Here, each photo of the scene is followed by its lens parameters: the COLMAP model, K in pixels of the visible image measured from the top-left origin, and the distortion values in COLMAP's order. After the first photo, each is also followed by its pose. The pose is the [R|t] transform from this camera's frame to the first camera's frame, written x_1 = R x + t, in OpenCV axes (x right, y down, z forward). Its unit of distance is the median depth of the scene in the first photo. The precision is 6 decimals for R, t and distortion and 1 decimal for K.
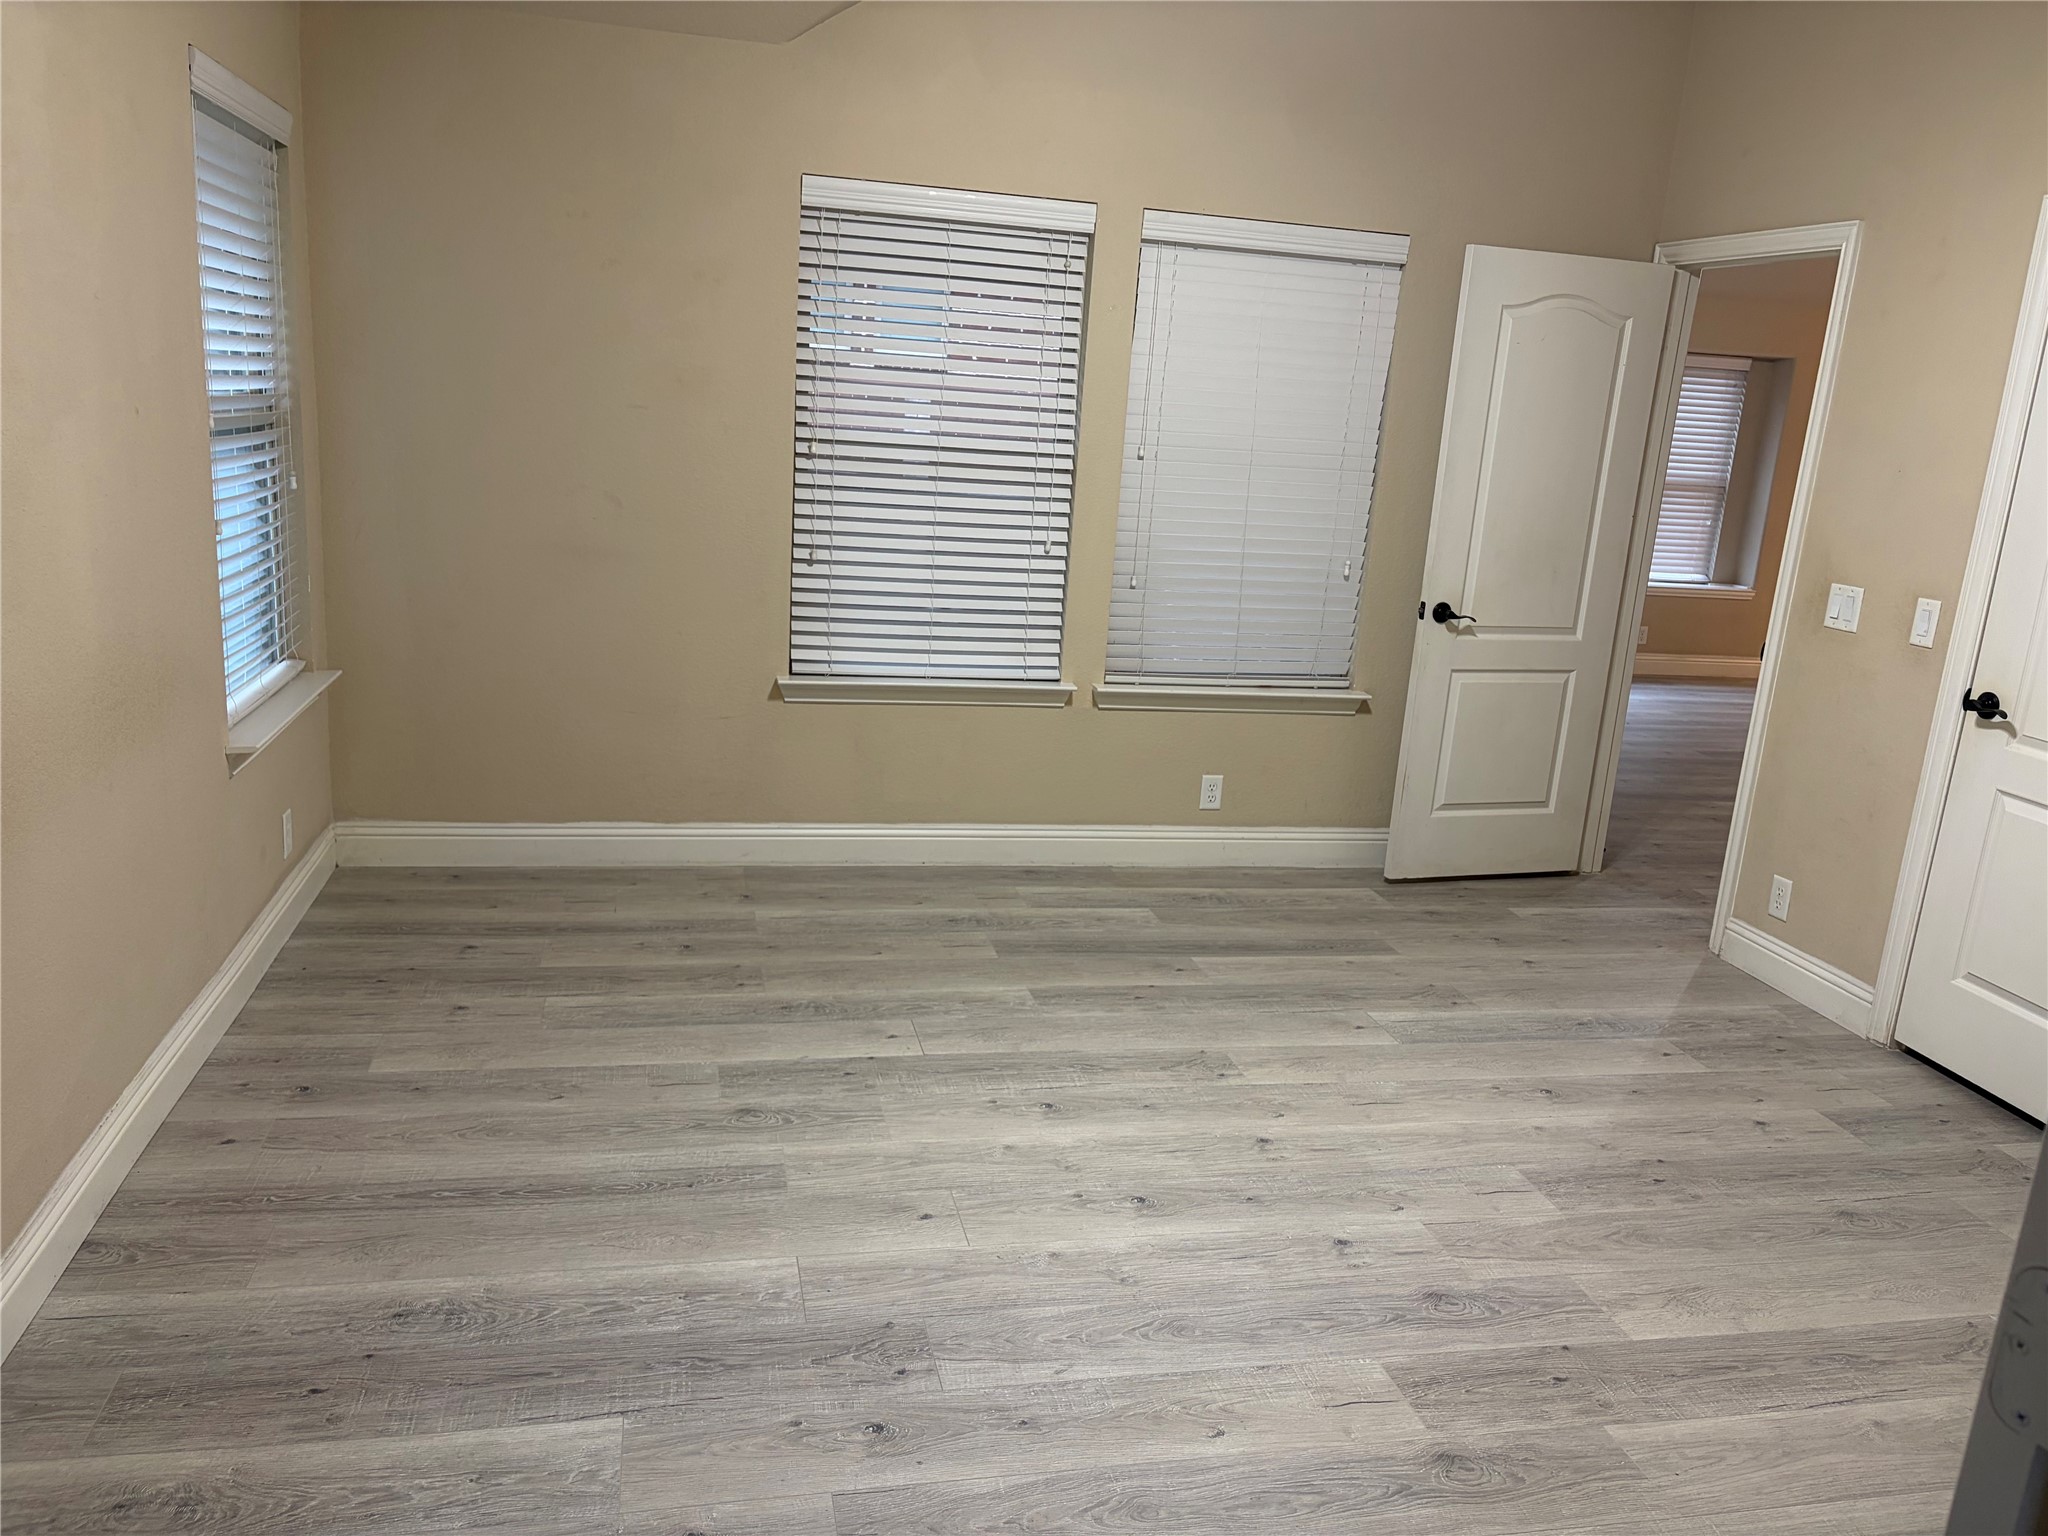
lens RADIAL K [[1549.1, 0, 989.8], [0, 1549.1, 738.2], [0, 0, 1]] dist [0.066771, -0.076492]
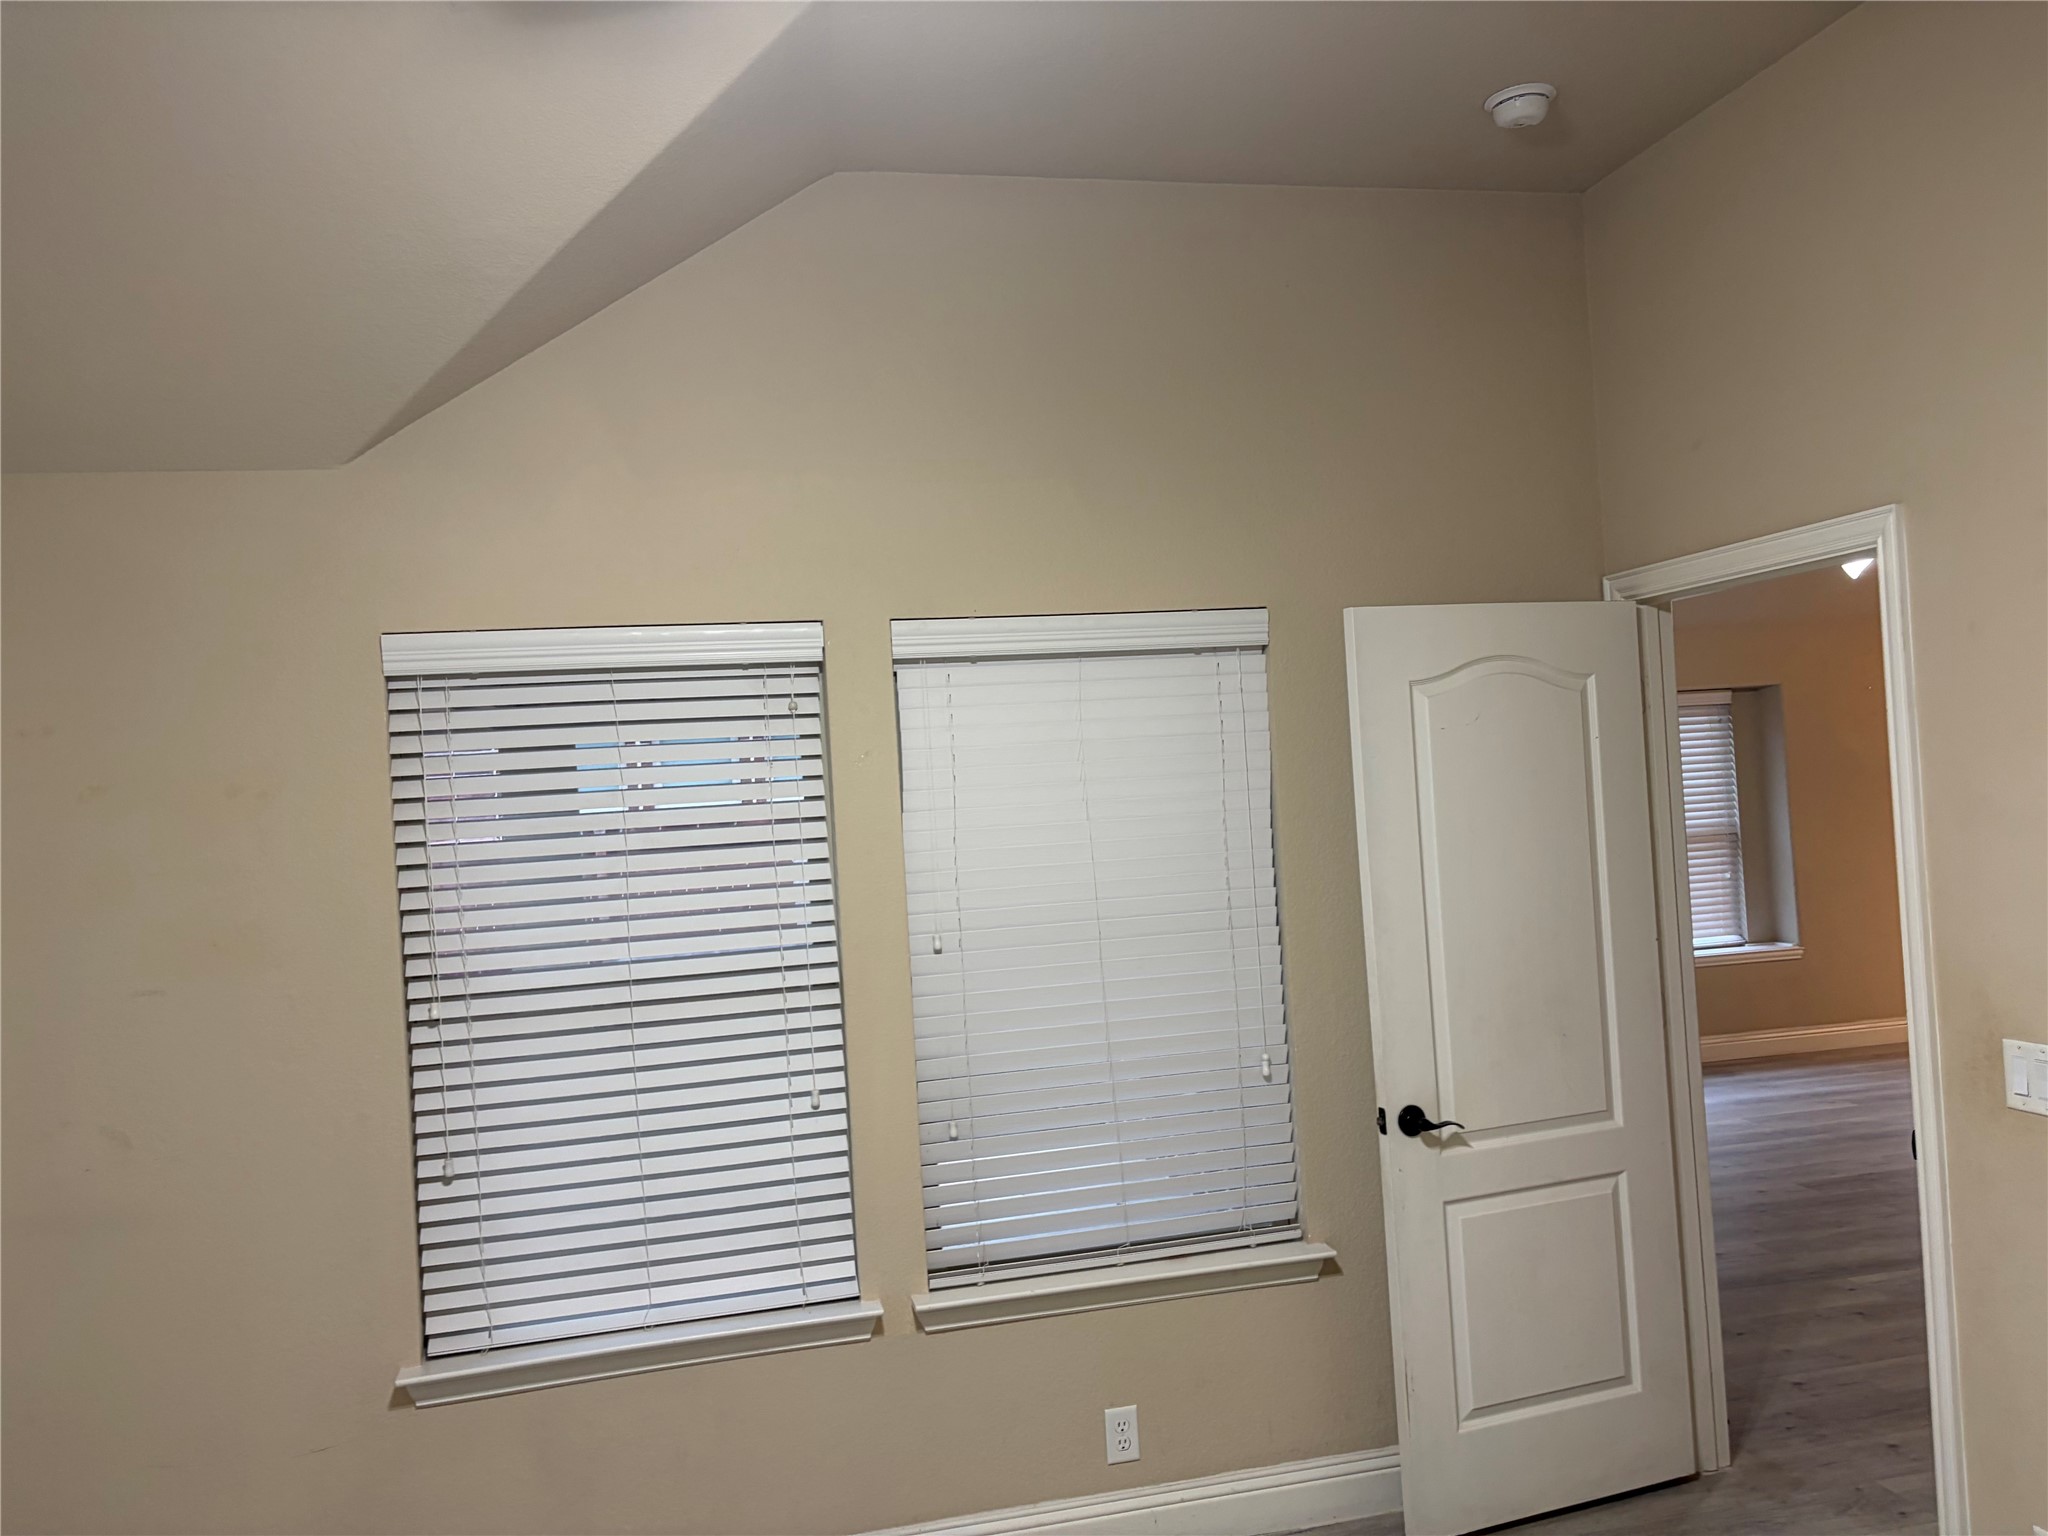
lens RADIAL K [[1549.1, 0, 998.3], [0, 1549.1, 763.2], [0, 0, 1]] dist [0.066771, -0.076492]
pose [[0.991886, -0.127106, -0.002505, 0.134487], [0.122839, 0.963289, -0.238713, -0.091101], [0.032755, 0.236469, 0.971087, 0.299628]]
